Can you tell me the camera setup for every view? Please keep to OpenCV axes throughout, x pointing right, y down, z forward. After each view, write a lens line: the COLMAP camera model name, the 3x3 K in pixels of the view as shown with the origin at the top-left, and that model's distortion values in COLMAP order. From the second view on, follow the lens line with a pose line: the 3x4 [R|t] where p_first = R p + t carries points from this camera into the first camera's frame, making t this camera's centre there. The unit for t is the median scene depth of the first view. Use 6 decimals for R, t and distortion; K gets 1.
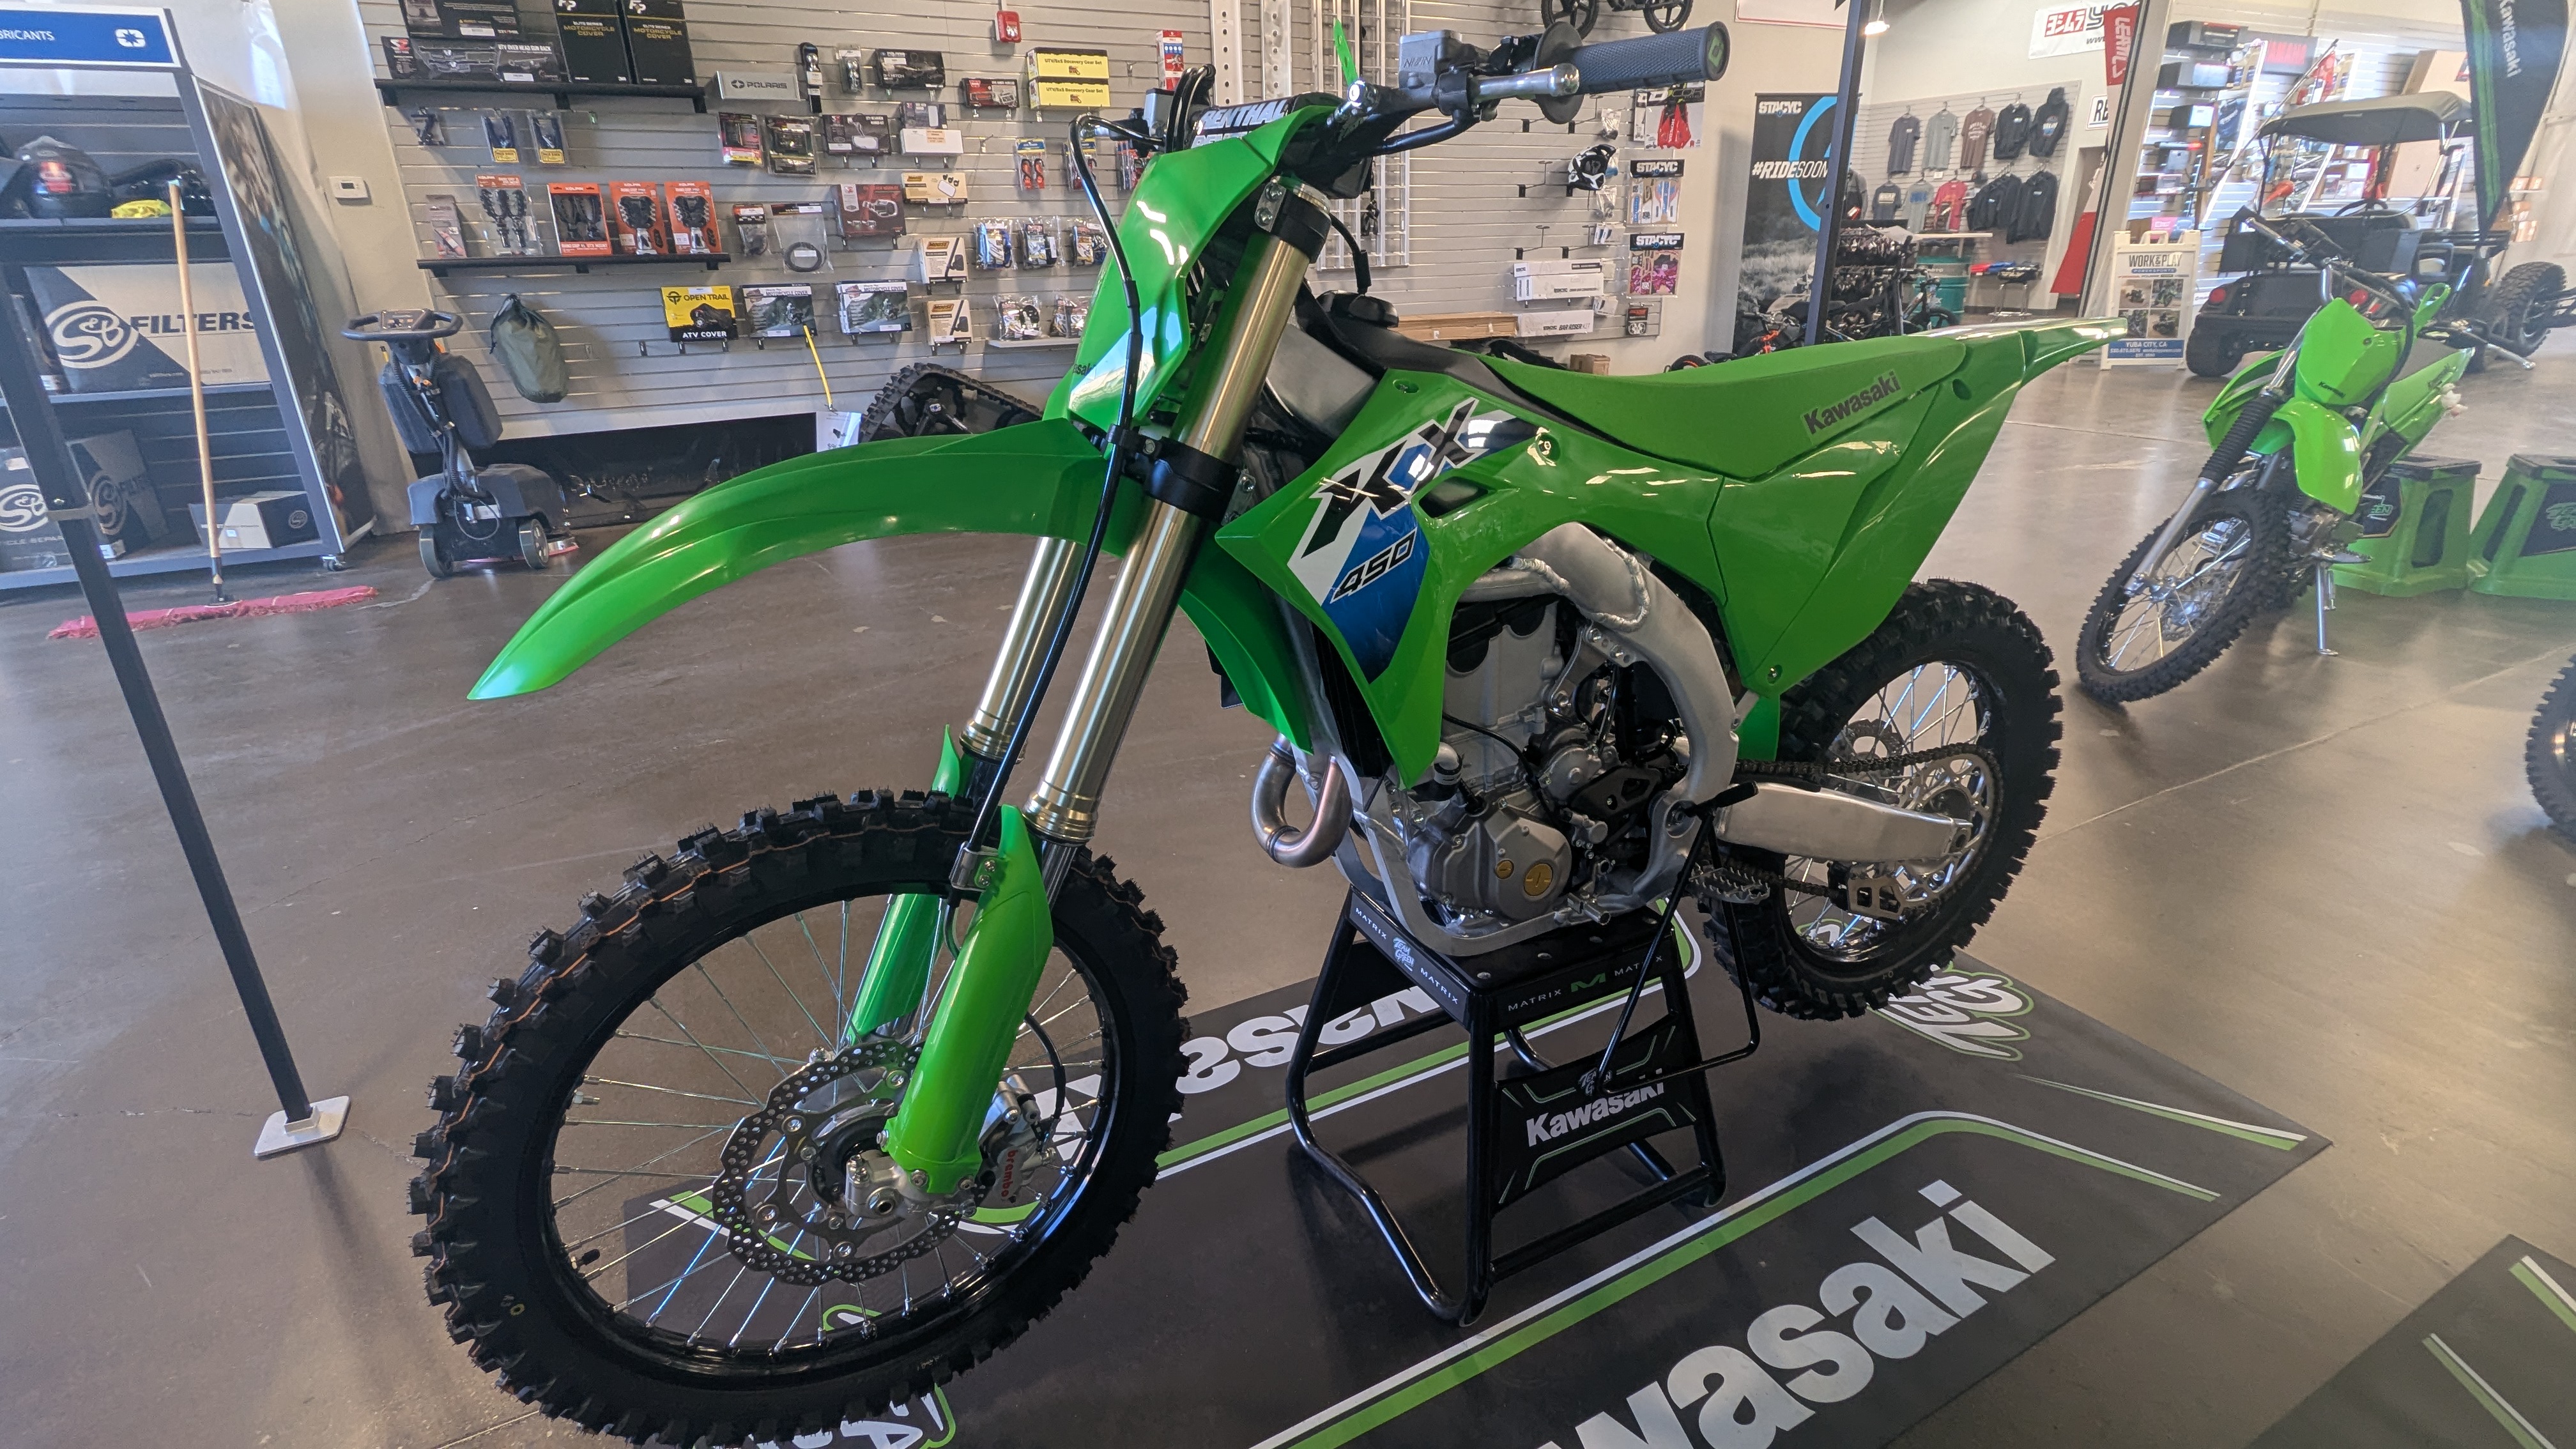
lens RADIAL K [[1260.4, 0, 1299.1], [0, 1260.4, 729.7], [0, 0, 1]] dist [-0.002002, 0.004261]
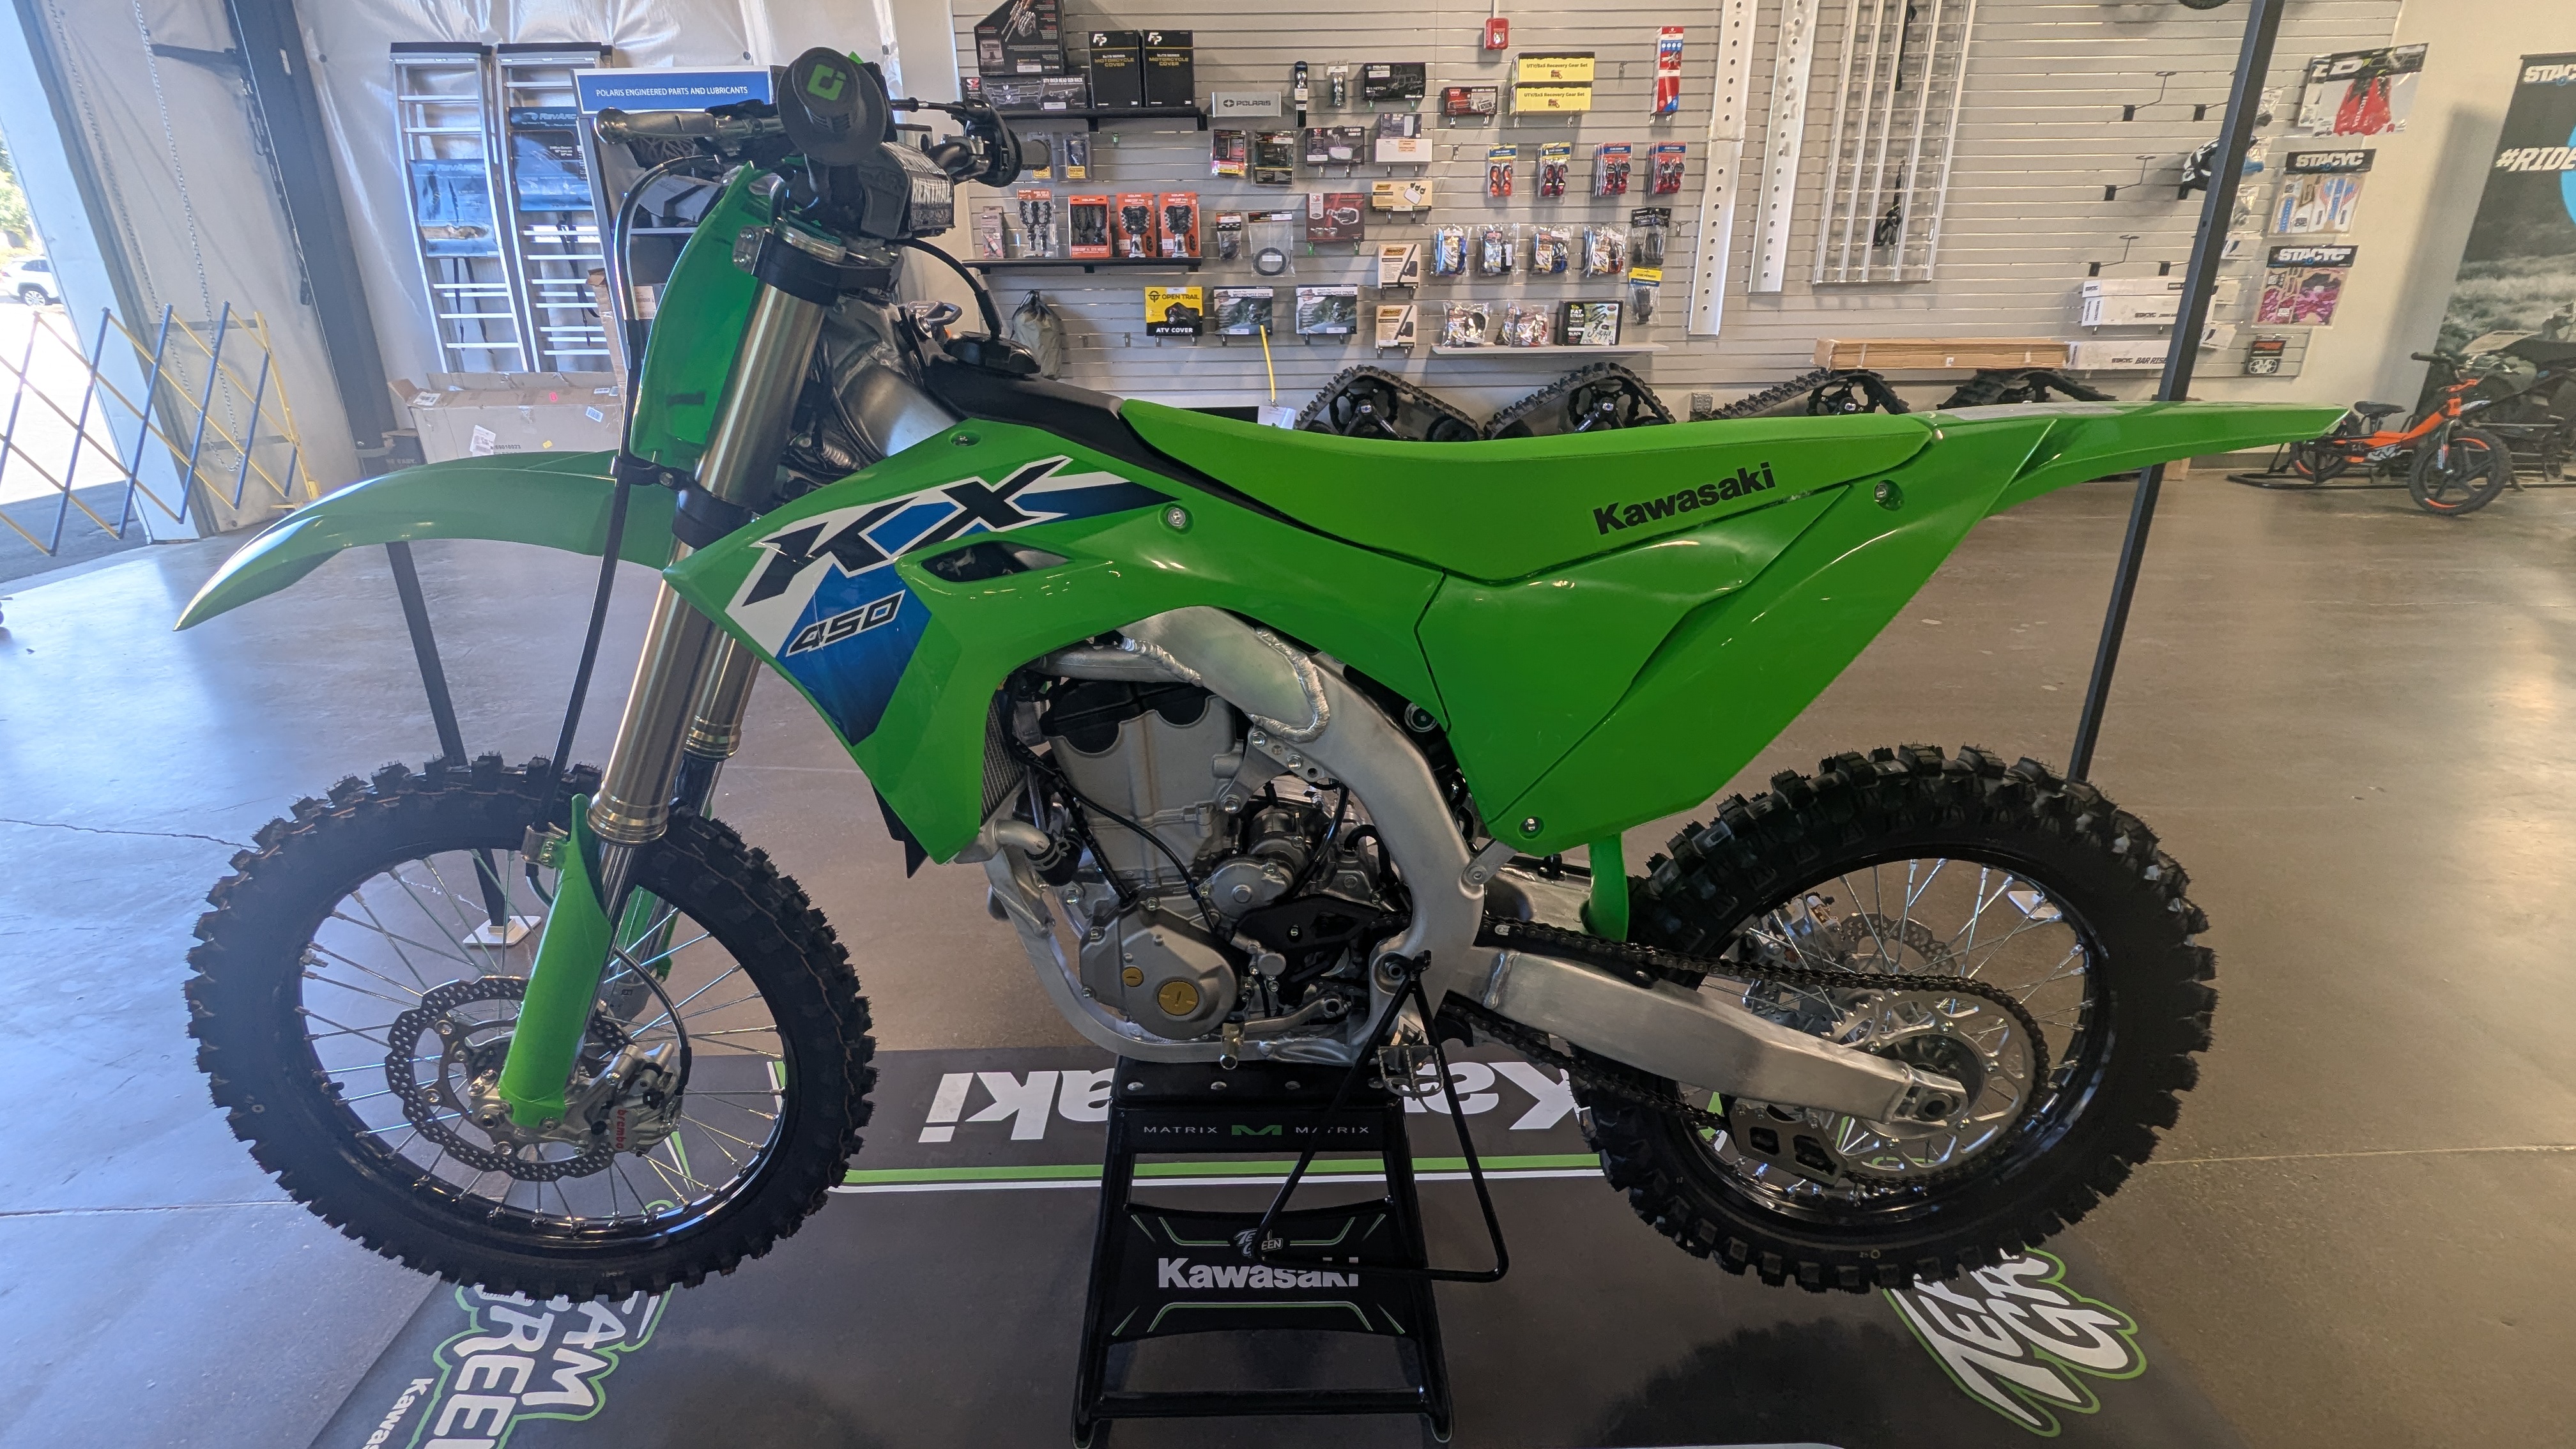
lens RADIAL K [[1260.4, 0, 1288.4], [0, 1260.4, 726.4], [0, 0, 1]] dist [-0.002002, 0.004261]
pose [[0.884795, 0.175091, -0.431835, 0.154908], [-0.176149, 0.983633, 0.037908, -0.029682], [0.431404, 0.042526, 0.901156, 0.057607]]
